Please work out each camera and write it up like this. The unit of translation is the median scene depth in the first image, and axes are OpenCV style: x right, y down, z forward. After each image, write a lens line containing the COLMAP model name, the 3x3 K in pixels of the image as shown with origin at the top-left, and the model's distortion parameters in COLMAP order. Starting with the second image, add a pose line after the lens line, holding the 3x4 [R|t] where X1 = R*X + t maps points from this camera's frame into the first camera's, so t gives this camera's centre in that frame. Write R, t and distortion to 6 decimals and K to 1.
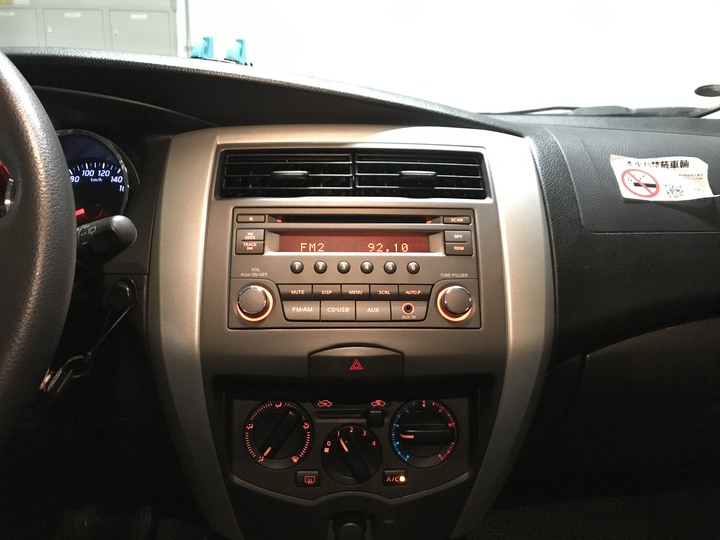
lens RADIAL K [[589.1, 0, 354.6], [0, 589.1, 267.1], [0, 0, 1]] dist [0.090463, -0.002612]
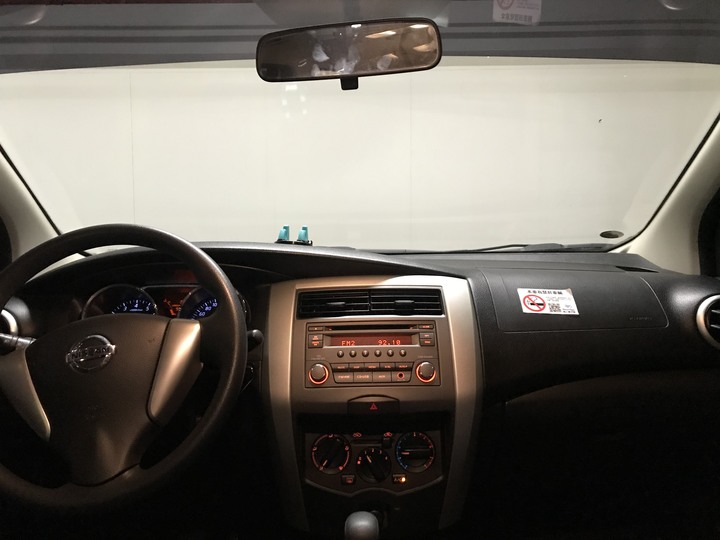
lens RADIAL K [[589.1, 0, 354.6], [0, 589.1, 267.1], [0, 0, 1]] dist [0.090463, -0.002612]
pose [[0.998496, -0.030465, -0.045576, 0.038273], [0.022177, 0.984776, -0.172407, 0.048735], [0.050135, 0.171137, 0.983971, -0.834608]]
